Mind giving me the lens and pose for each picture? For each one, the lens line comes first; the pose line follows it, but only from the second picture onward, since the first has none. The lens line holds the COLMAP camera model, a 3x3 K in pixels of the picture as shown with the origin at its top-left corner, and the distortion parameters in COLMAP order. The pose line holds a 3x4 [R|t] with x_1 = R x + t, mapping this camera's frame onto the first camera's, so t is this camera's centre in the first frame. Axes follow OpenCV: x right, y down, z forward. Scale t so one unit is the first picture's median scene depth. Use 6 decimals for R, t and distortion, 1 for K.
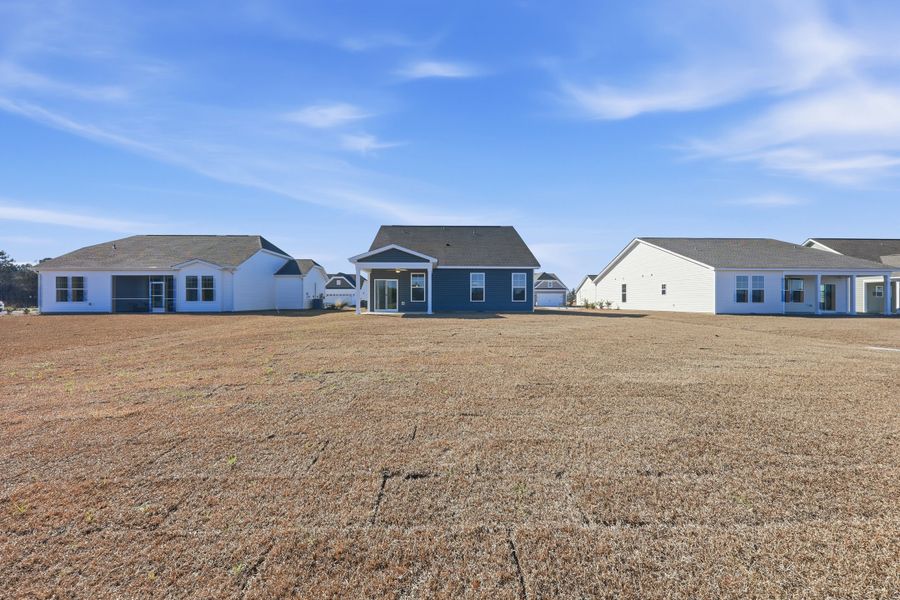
lens RADIAL K [[363.3, 0, 450.6], [0, 363.3, 298.3], [0, 0, 1]] dist [-0.002725, 0.000739]
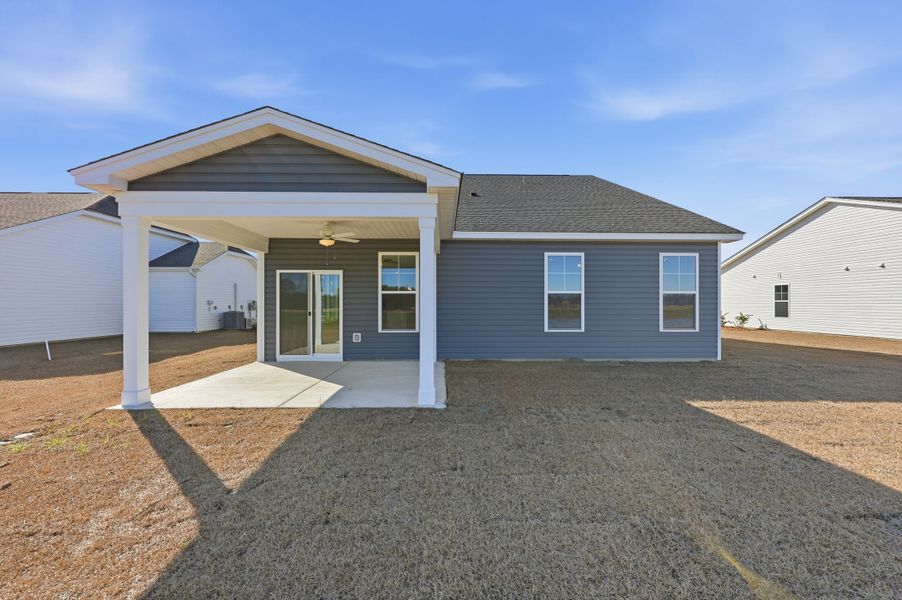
lens RADIAL K [[364.1, 0, 451.1], [0, 364.1, 300.9], [0, 0, 1]] dist [-0.002725, 0.000739]
pose [[0.999684, 0.000500, -0.025117, -0.029202], [-0.000459, 0.999999, 0.001661, -0.021996], [0.025118, -0.001649, 0.999683, 0.636301]]
